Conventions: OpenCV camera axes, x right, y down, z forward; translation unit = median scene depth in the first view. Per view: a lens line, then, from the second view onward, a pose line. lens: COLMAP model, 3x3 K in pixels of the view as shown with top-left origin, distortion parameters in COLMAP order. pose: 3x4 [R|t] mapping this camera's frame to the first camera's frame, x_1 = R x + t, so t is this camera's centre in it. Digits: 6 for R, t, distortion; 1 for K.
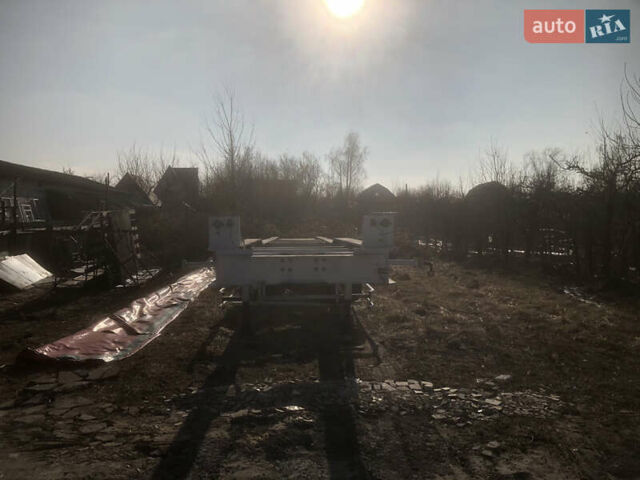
lens RADIAL K [[525.7, 0, 316.5], [0, 525.7, 236.7], [0, 0, 1]] dist [0.030113, -0.008380]
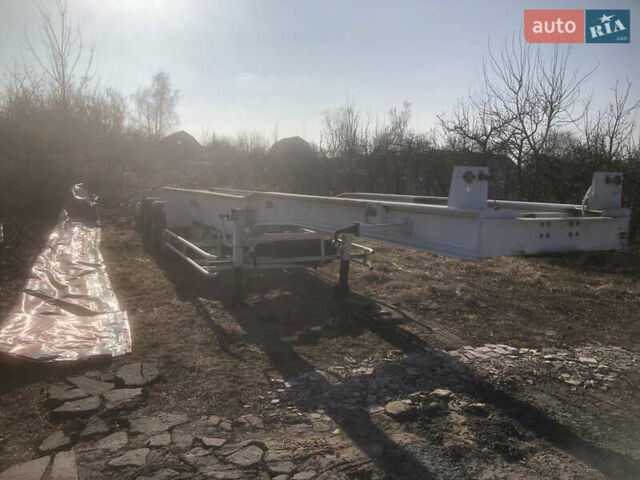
lens RADIAL K [[525.7, 0, 316.5], [0, 525.7, 236.7], [0, 0, 1]] dist [0.030113, -0.008380]
pose [[0.920894, -0.013727, 0.389570, -0.333708], [-0.022440, 0.995856, 0.088138, 0.000341], [-0.389166, -0.089907, 0.916770, 0.183984]]
